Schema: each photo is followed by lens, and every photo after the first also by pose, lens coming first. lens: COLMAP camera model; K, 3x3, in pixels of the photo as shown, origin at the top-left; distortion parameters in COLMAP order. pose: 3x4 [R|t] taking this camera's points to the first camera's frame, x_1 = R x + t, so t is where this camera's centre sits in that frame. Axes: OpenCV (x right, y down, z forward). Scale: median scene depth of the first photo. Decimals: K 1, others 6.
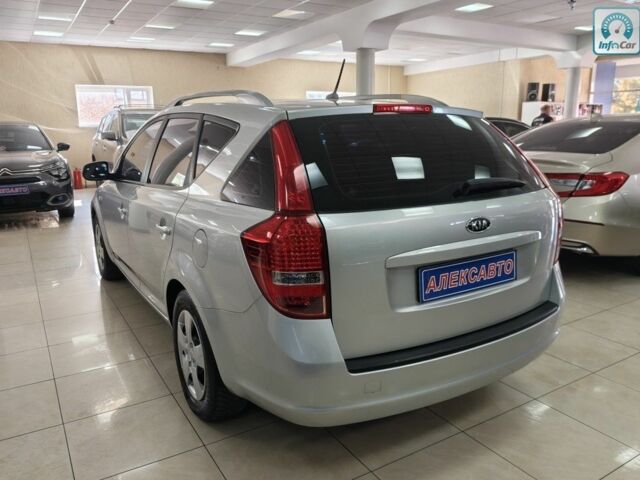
lens RADIAL K [[501.6, 0, 298.5], [0, 501.6, 273.8], [0, 0, 1]] dist [0.005569, -0.002064]
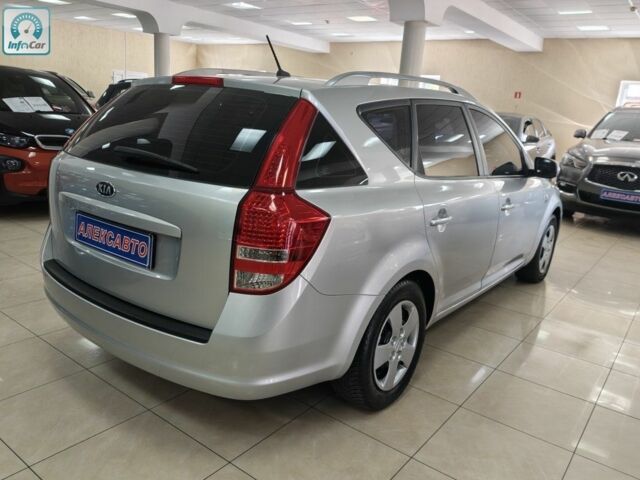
lens RADIAL K [[511.0, 0, 319.2], [0, 511.0, 262.7], [0, 0, 1]] dist [0.002317, 0.001084]
pose [[0.395695, 0.311061, -0.864099, 1.401205], [-0.334648, 0.925040, 0.179754, -0.276805], [0.855240, 0.218041, 0.470129, 0.858780]]
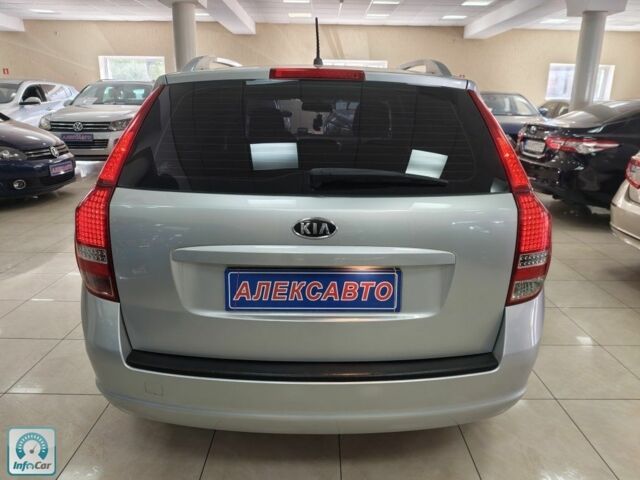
lens RADIAL K [[458.6, 0, 320.0], [0, 458.6, 240.0], [0, 0, 1]] dist [0.012520, -0.003604]
pose [[0.870616, 0.172181, -0.460849, 0.649561], [-0.165541, 0.984659, 0.055152, -0.112848], [0.463275, 0.028273, 0.885763, 0.362406]]
